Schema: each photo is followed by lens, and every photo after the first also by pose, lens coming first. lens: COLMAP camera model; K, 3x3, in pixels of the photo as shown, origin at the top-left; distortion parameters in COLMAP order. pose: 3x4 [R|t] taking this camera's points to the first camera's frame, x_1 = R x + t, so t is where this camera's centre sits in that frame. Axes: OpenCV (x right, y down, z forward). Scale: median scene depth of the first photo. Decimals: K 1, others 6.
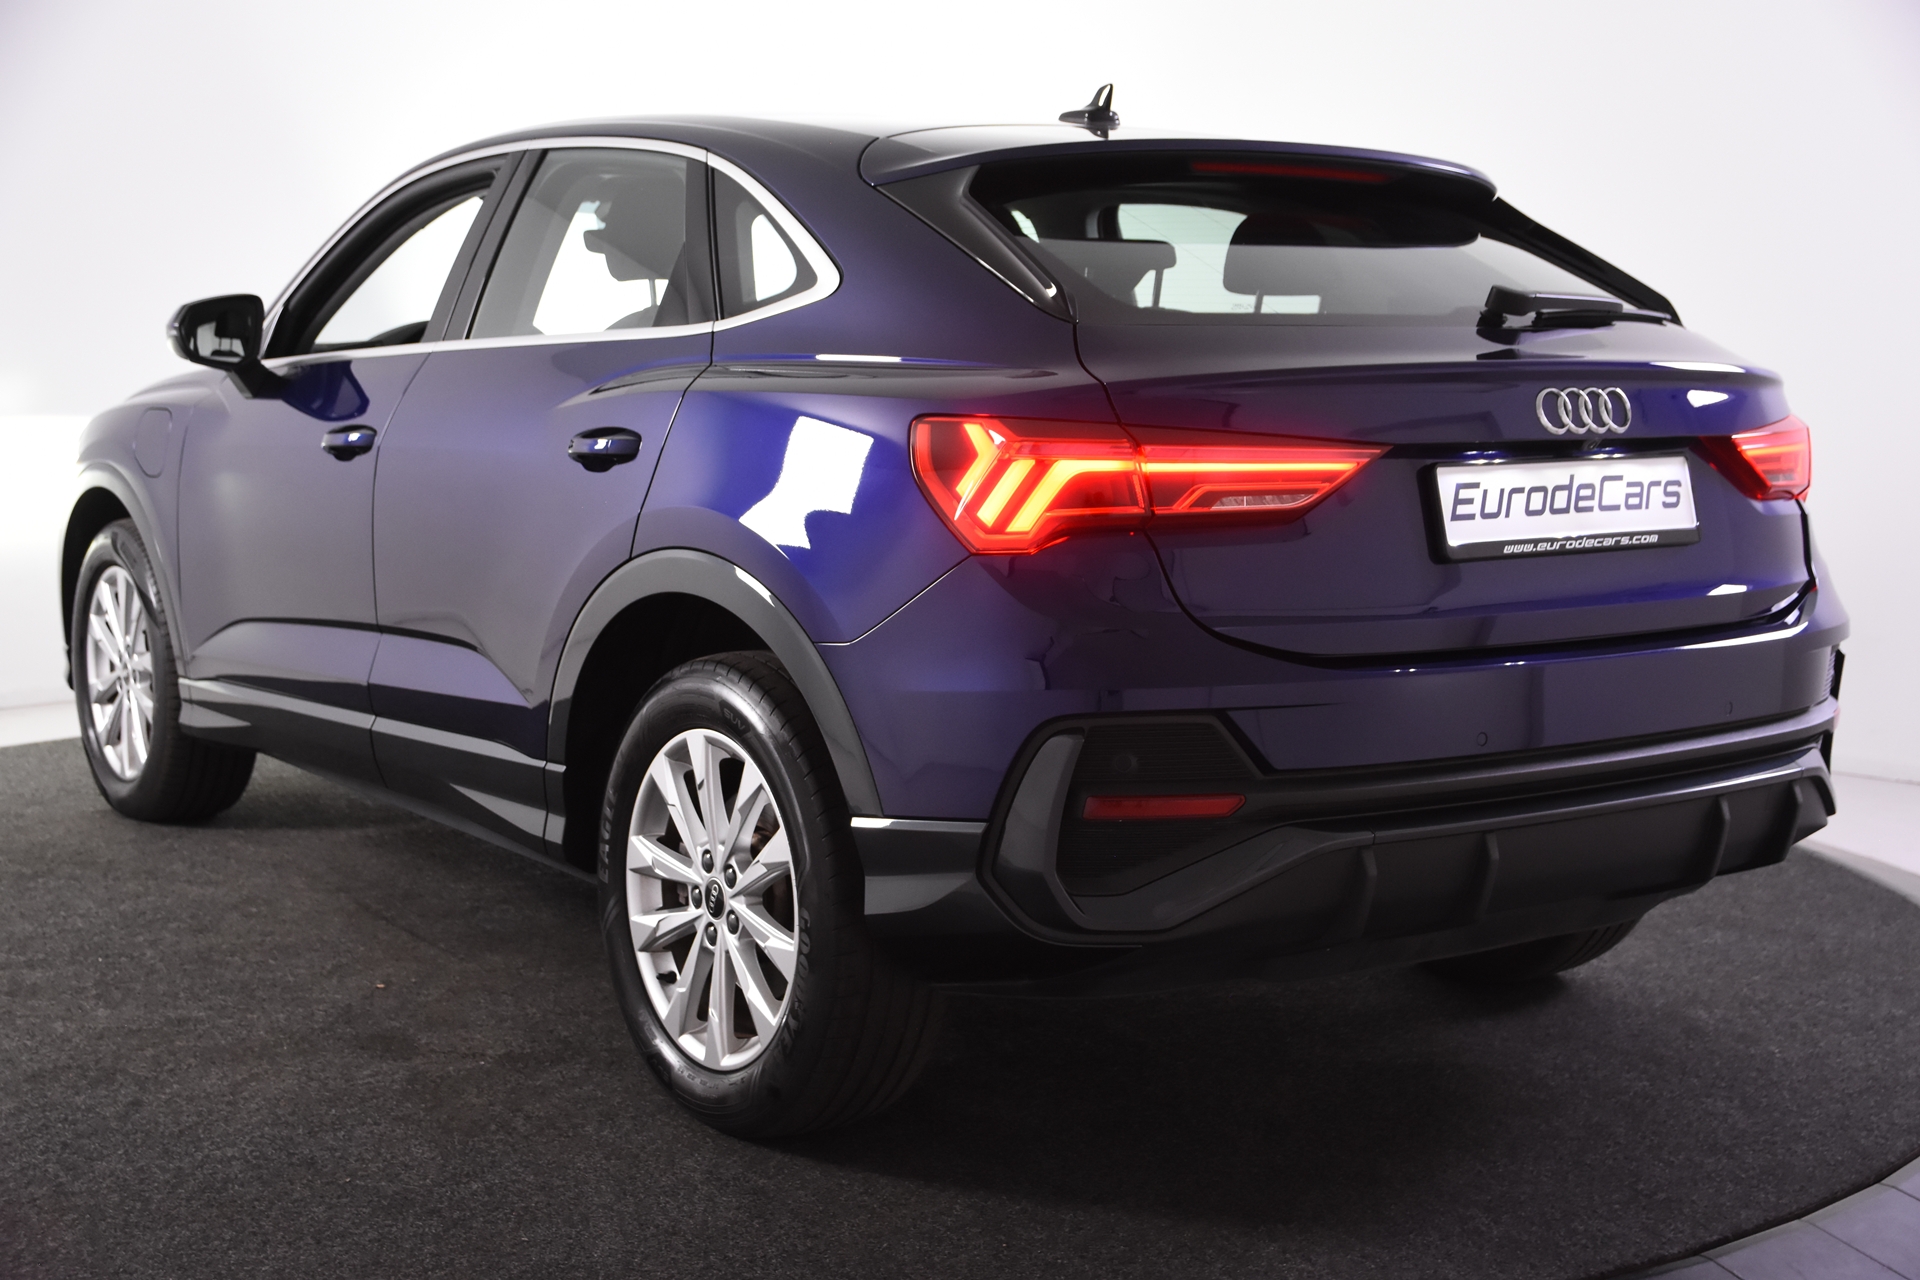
lens RADIAL K [[2601.5, 0, 969.4], [0, 2601.5, 651.4], [0, 0, 1]] dist [0.074920, 0.000000]
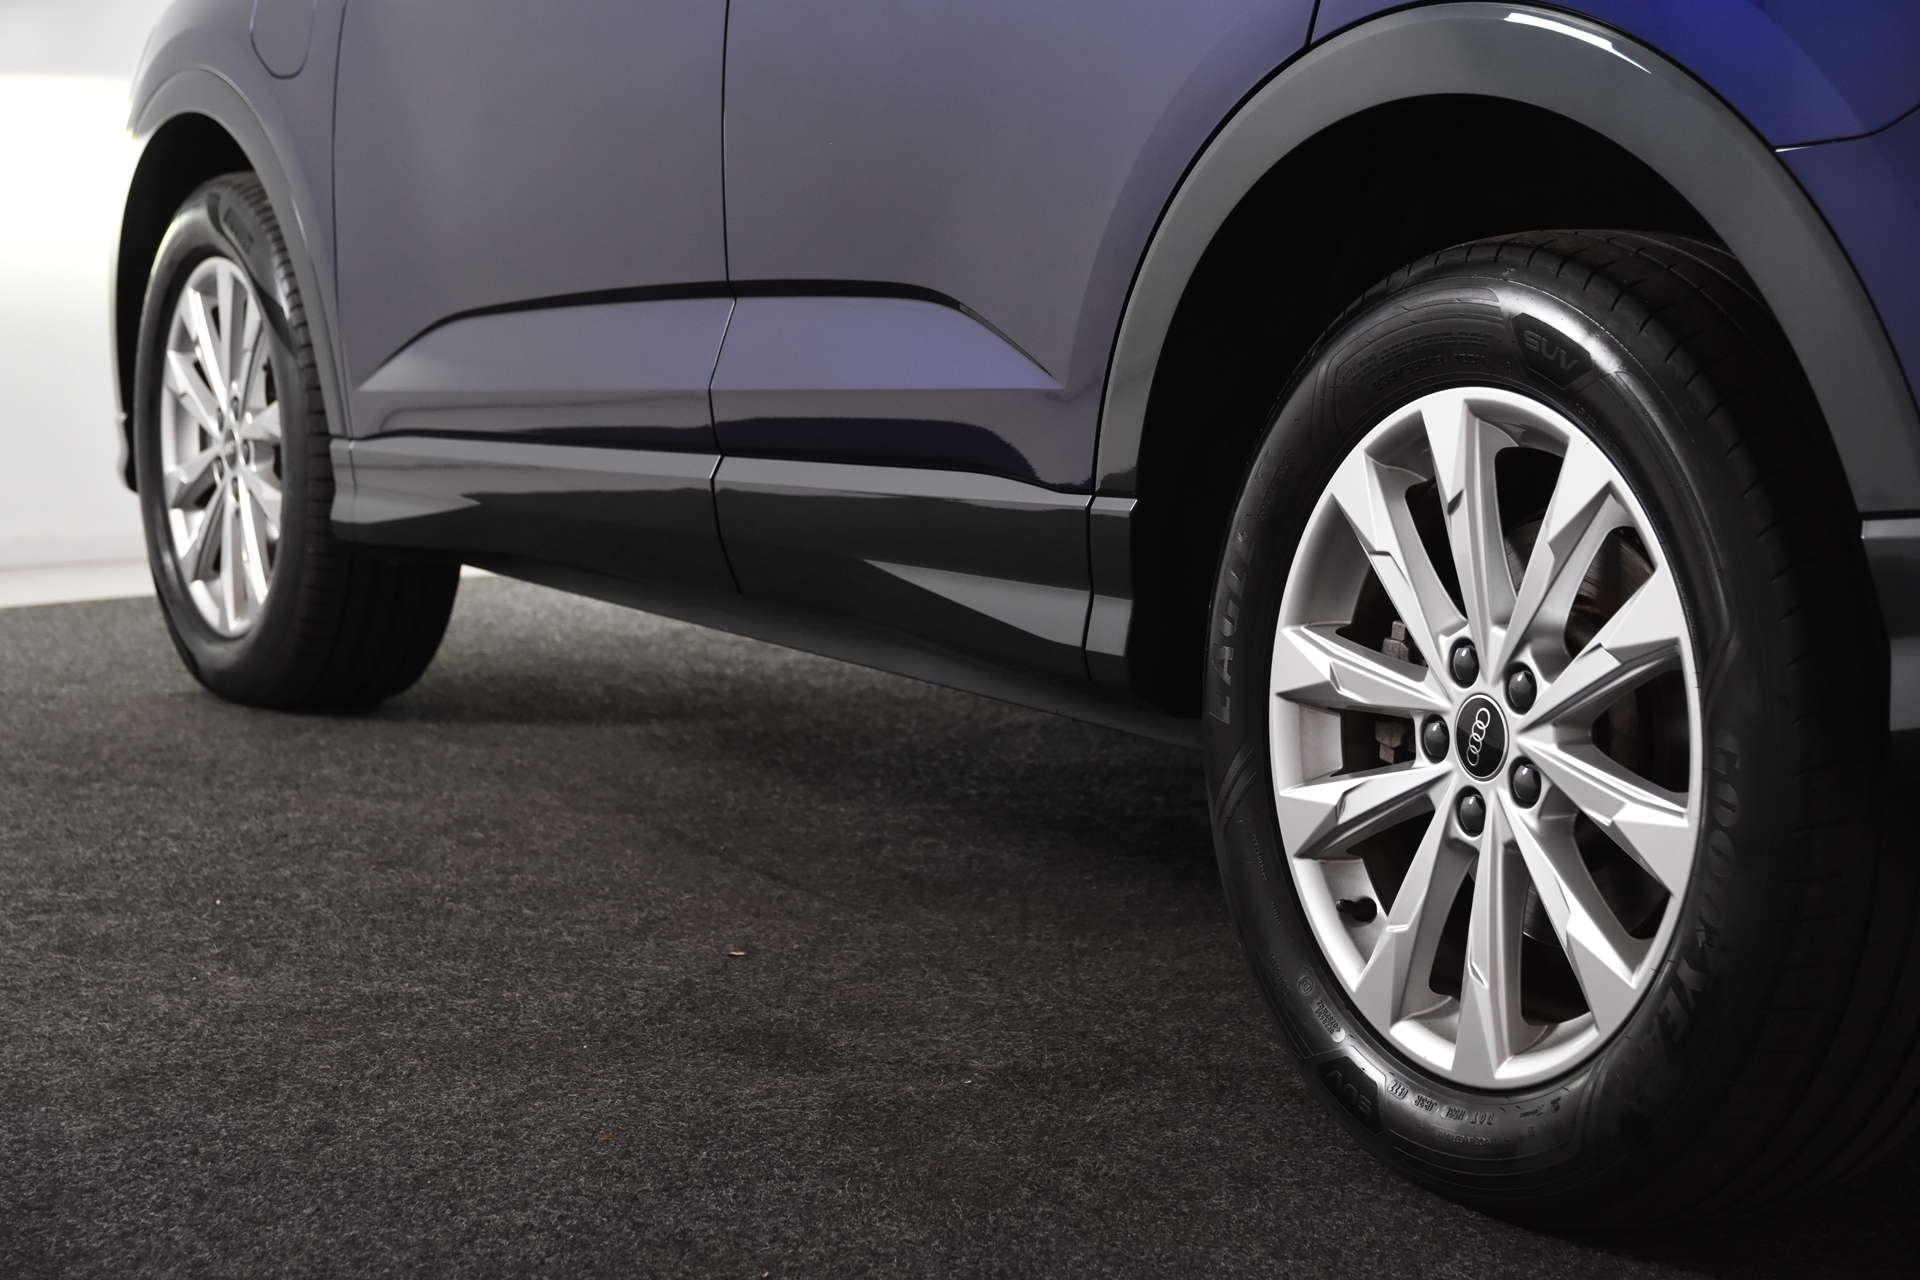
lens RADIAL K [[4140.5, 0, 956.9], [0, 4140.5, 628.5], [0, 0, 1]] dist [0.209843, 0.000000]
pose [[0.992917, 0.010409, -0.118356, -0.093869], [-0.009760, 0.999934, 0.006059, 0.064375], [0.118411, -0.004860, 0.992953, 0.197152]]
